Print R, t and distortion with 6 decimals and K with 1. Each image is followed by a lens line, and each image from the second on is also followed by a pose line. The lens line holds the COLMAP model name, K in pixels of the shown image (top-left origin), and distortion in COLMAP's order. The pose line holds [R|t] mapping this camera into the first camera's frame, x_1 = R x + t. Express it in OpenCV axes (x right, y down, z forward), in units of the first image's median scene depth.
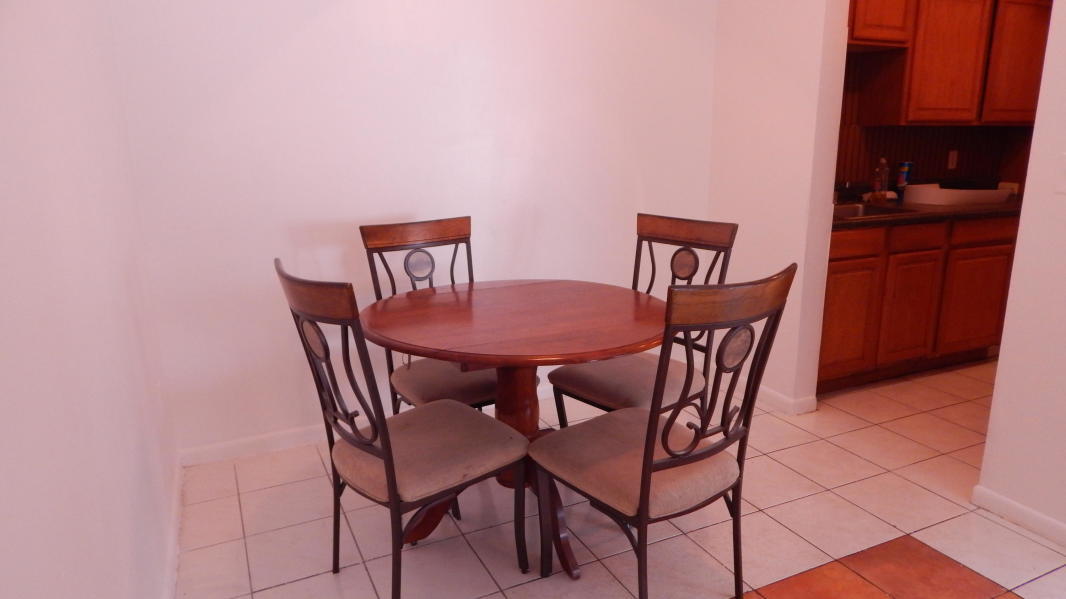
lens RADIAL K [[697.3, 0, 533.0], [0, 697.3, 299.5], [0, 0, 1]] dist [0.000393, -0.000449]
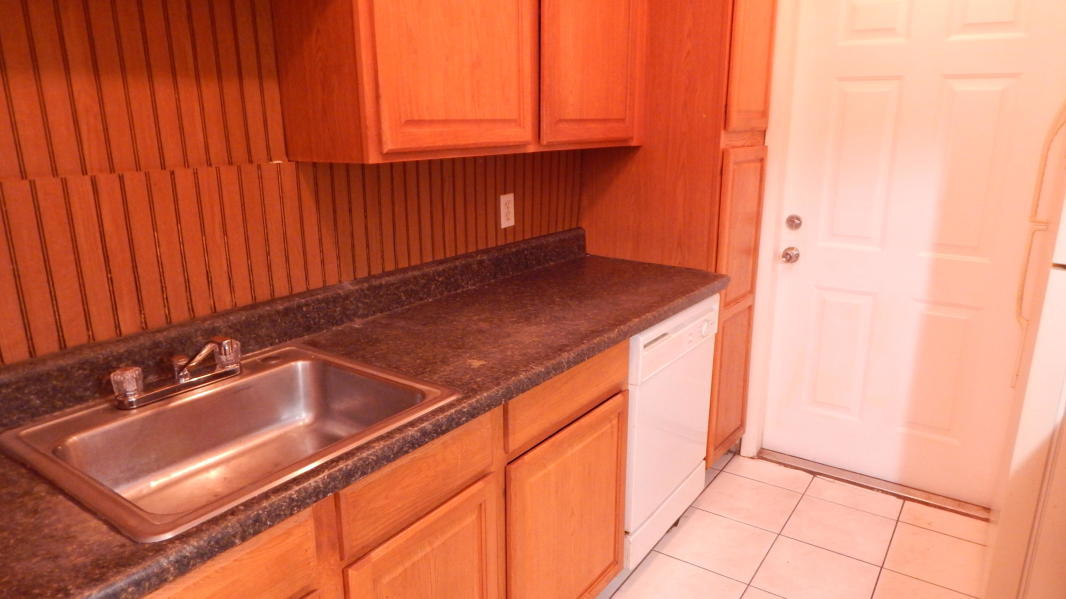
lens RADIAL K [[697.3, 0, 533.0], [0, 697.3, 299.5], [0, 0, 1]] dist [0.000393, -0.000449]
pose [[0.866632, -0.124819, 0.483083, 0.401644], [0.115882, 0.992081, 0.048446, -0.178745], [-0.485305, 0.013995, 0.874233, 0.597408]]
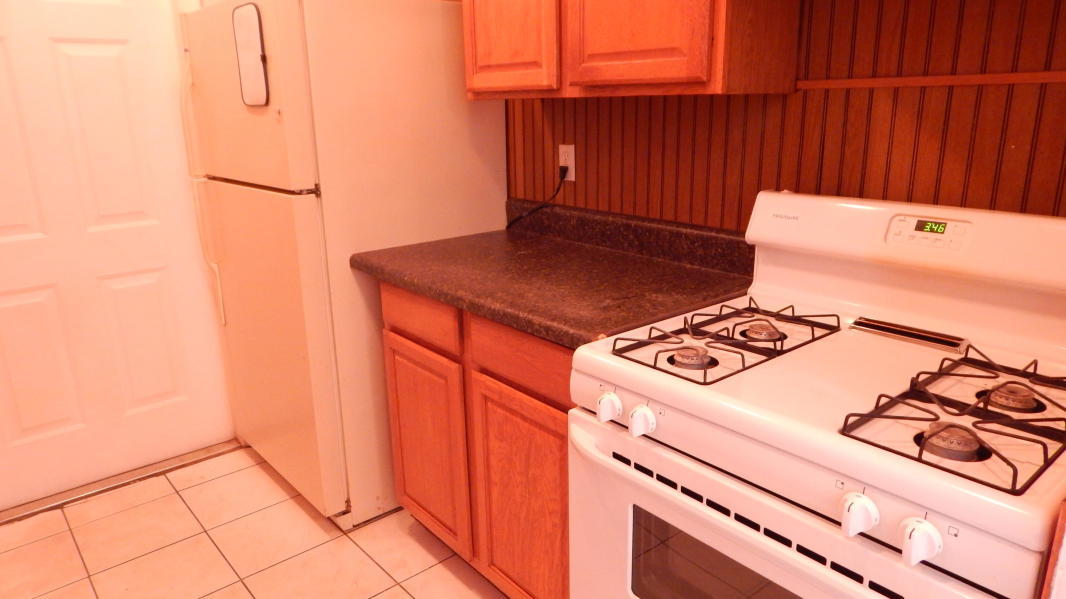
lens RADIAL K [[697.3, 0, 533.0], [0, 697.3, 299.5], [0, 0, 1]] dist [0.000393, -0.000449]
pose [[-0.244094, -0.286378, 0.926502, 0.175645], [0.247056, 0.905513, 0.344979, -0.322517], [-0.937753, 0.313105, -0.150279, 1.268686]]
